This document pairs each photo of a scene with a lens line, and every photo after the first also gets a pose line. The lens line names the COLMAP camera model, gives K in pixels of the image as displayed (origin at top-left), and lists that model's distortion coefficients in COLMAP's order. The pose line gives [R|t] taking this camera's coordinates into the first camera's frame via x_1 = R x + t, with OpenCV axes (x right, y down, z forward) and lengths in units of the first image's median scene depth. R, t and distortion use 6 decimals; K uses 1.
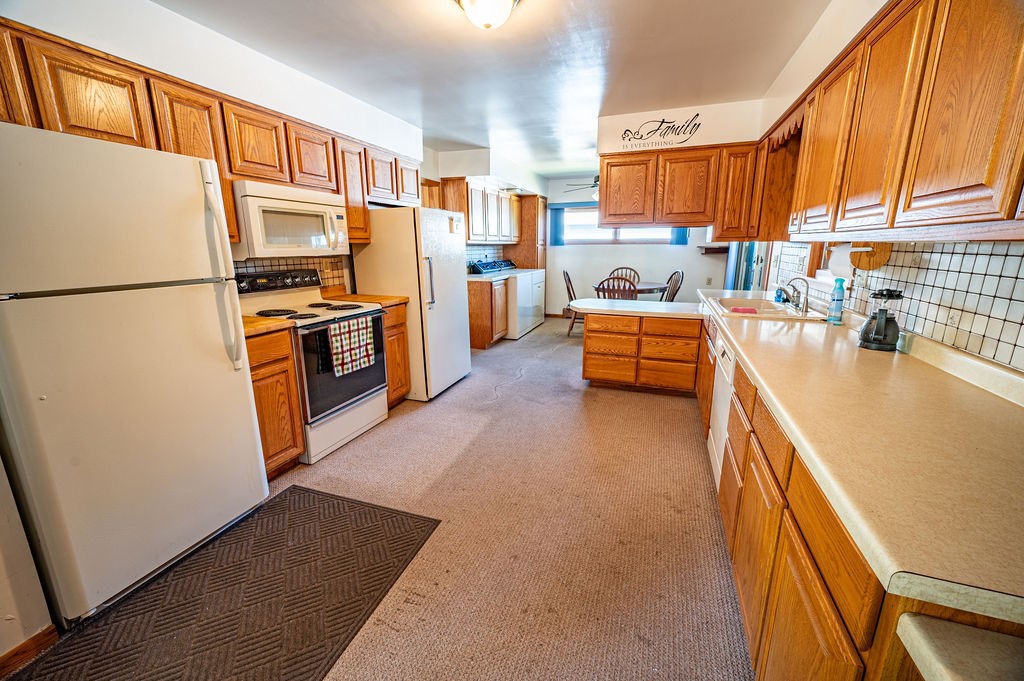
lens RADIAL K [[400.3, 0, 510.5], [0, 400.3, 335.1], [0, 0, 1]] dist [-0.000323, 0.000172]
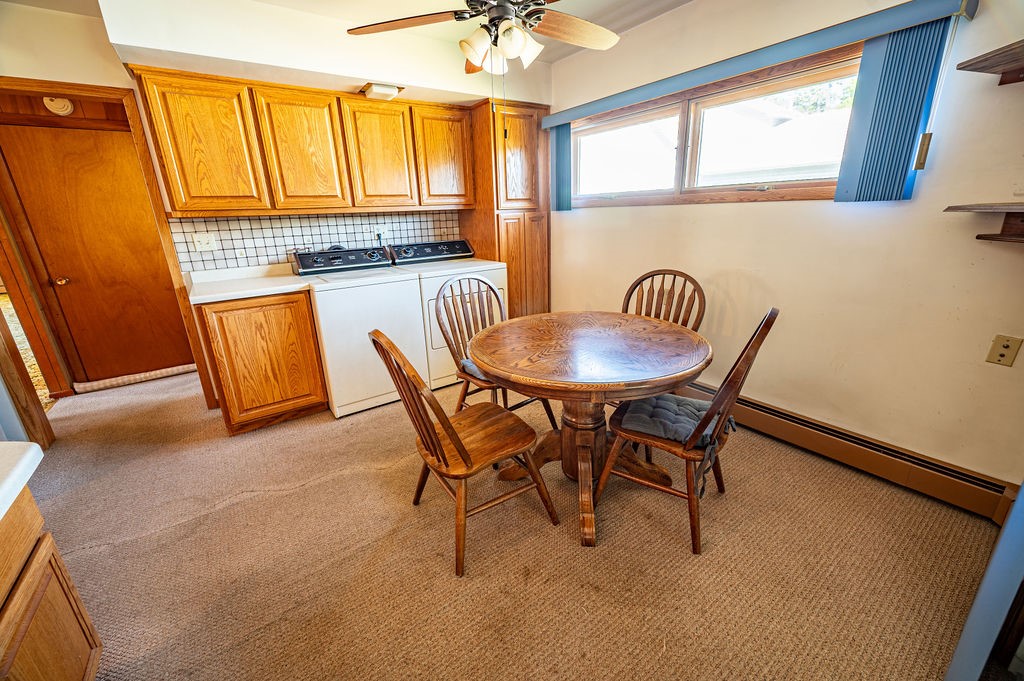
lens RADIAL K [[400.3, 0, 510.5], [0, 400.3, 335.1], [0, 0, 1]] dist [-0.000323, 0.000172]
pose [[0.831083, 0.143776, -0.537243, 0.366272], [-0.093969, 0.988419, 0.119154, -0.141018], [0.548152, -0.048543, 0.834969, 0.616244]]
